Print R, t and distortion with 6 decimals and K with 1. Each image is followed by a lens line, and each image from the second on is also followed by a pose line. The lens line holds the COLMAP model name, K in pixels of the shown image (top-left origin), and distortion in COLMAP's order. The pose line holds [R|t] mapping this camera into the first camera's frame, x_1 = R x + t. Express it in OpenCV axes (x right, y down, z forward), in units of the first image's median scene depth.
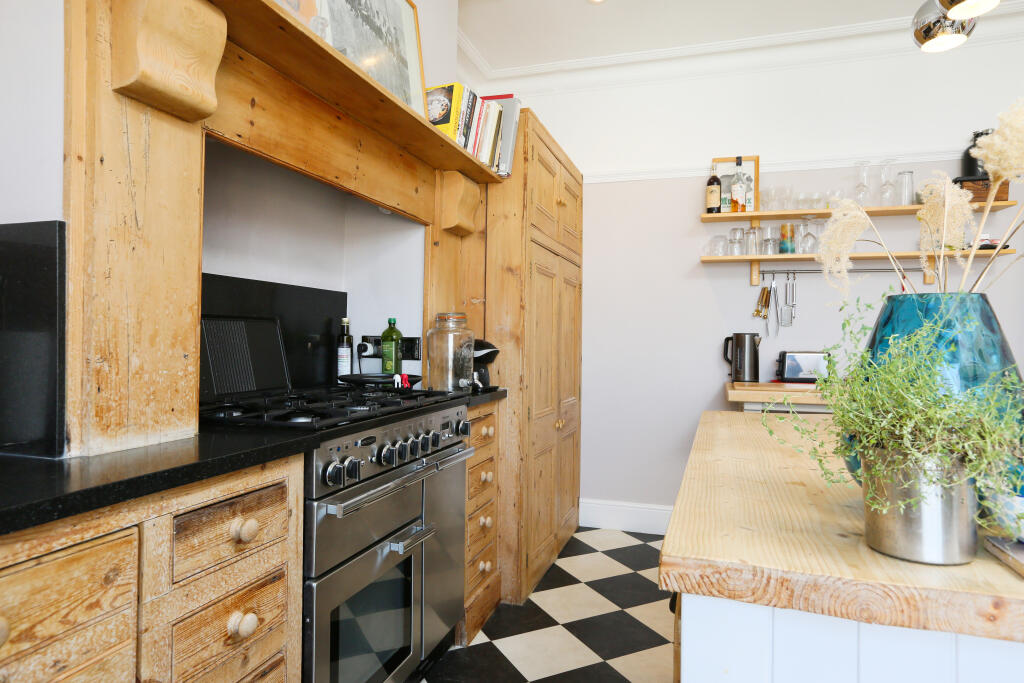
lens RADIAL K [[615.4, 0, 512.0], [0, 615.4, 341.5], [0, 0, 1]] dist [-0.024091, 0.042149]
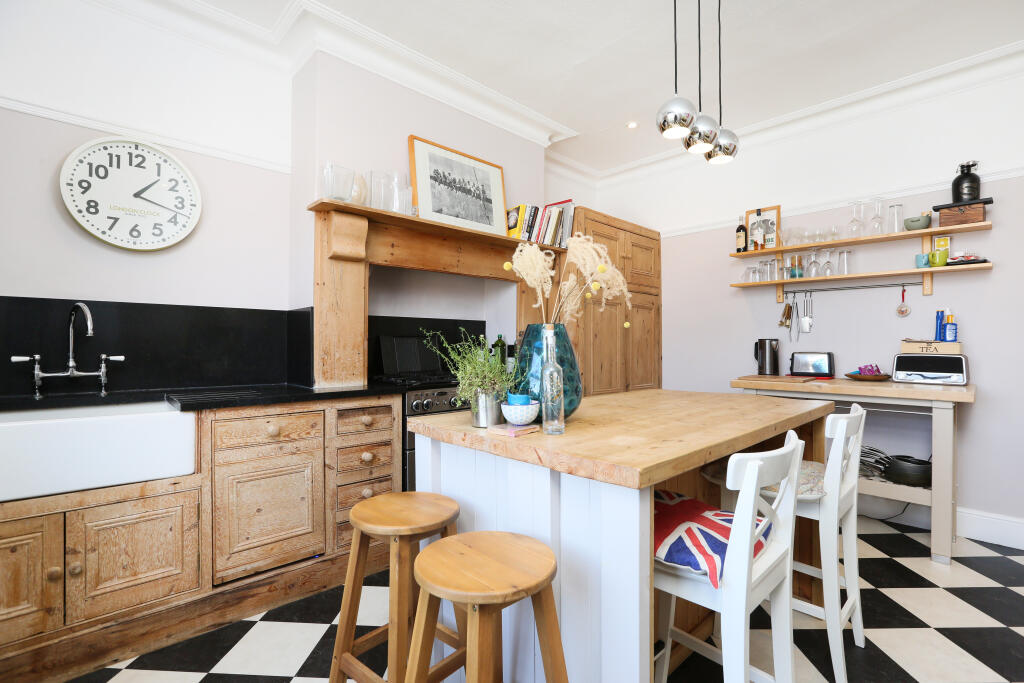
lens RADIAL K [[469.0, 0, 512.0], [0, 469.0, 341.5], [0, 0, 1]] dist [-0.026492, 0.000292]
pose [[0.881542, -0.013446, -0.471914, 0.640074], [0.007314, 0.999863, -0.014826, 0.005476], [0.472049, 0.009618, 0.881520, -0.278595]]
